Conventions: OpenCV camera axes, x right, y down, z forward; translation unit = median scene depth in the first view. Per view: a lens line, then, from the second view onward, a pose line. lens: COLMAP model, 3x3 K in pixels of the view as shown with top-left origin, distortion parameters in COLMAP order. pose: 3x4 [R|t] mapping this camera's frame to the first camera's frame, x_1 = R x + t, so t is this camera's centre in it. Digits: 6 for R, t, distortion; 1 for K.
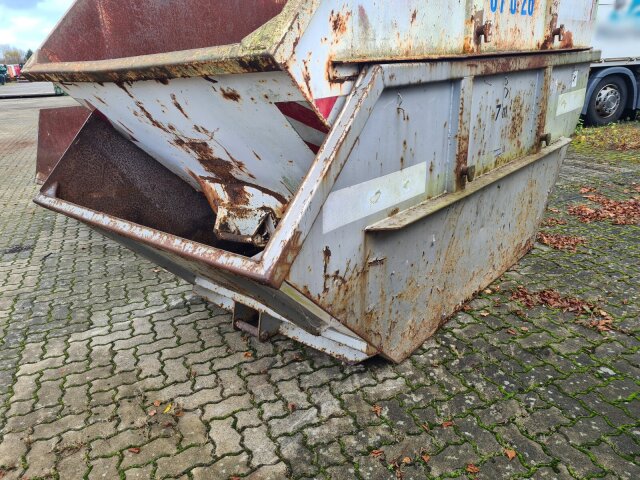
lens RADIAL K [[482.2, 0, 322.0], [0, 482.2, 239.2], [0, 0, 1]] dist [0.049467, -0.022413]
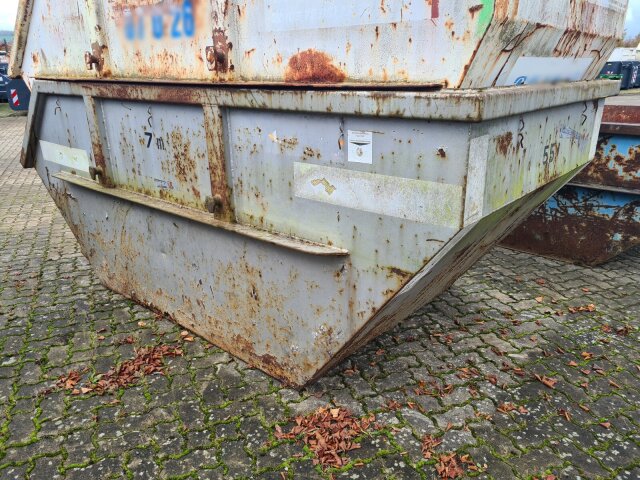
lens RADIAL K [[482.2, 0, 318.5], [0, 482.2, 241.8], [0, 0, 1]] dist [0.049467, -0.022413]
pose [[0.000394, 0.377085, -0.926179, 1.428666], [-0.335352, 0.872596, 0.355126, -0.578860], [0.942093, 0.310456, 0.126800, 1.345529]]
